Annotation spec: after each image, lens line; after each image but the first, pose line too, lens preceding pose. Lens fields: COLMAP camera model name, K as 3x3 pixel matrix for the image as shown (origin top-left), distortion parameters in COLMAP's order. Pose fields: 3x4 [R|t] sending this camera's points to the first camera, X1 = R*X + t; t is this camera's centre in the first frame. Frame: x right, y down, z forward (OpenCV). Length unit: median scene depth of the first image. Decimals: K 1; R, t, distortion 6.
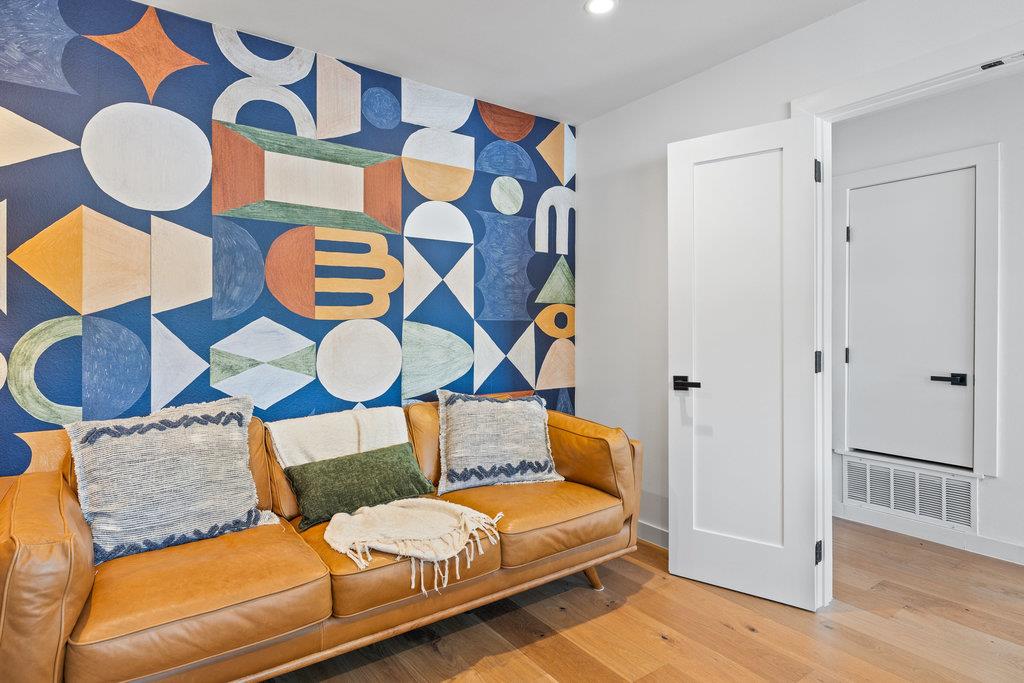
lens RADIAL K [[542.2, 0, 509.0], [0, 542.2, 327.3], [0, 0, 1]] dist [-0.001387, 0.001578]
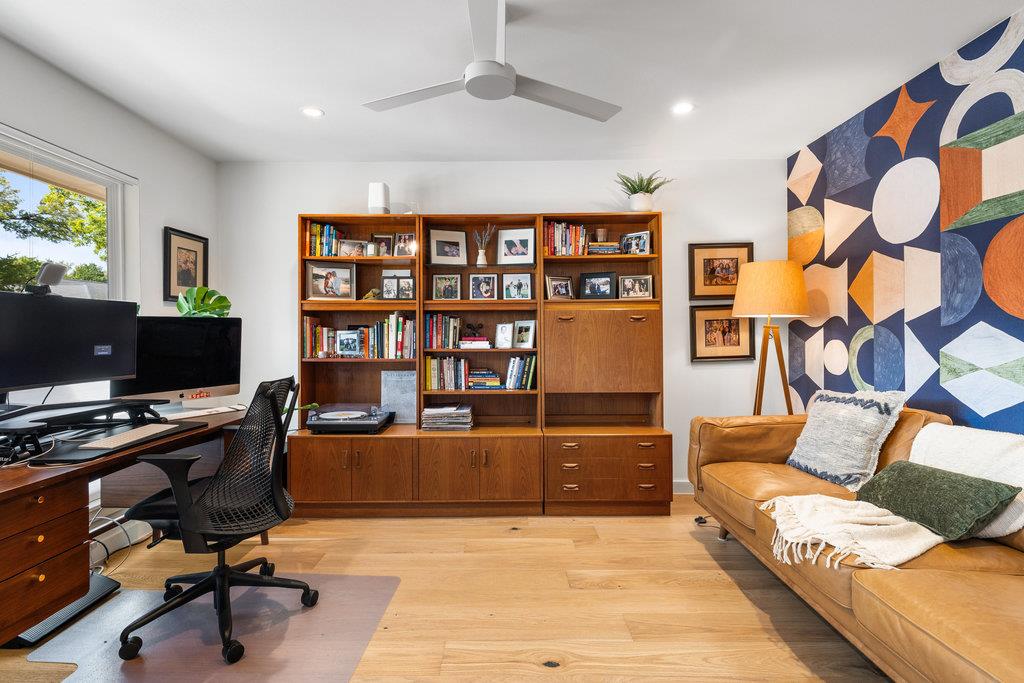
lens RADIAL K [[477.1, 0, 510.8], [0, 477.1, 337.4], [0, 0, 1]] dist [0.000956, -0.000251]
pose [[-0.563205, 0.004642, -0.826304, 0.774635], [0.000182, 0.999985, 0.005494, 0.004565], [0.826317, 0.002944, -0.563197, 0.828576]]
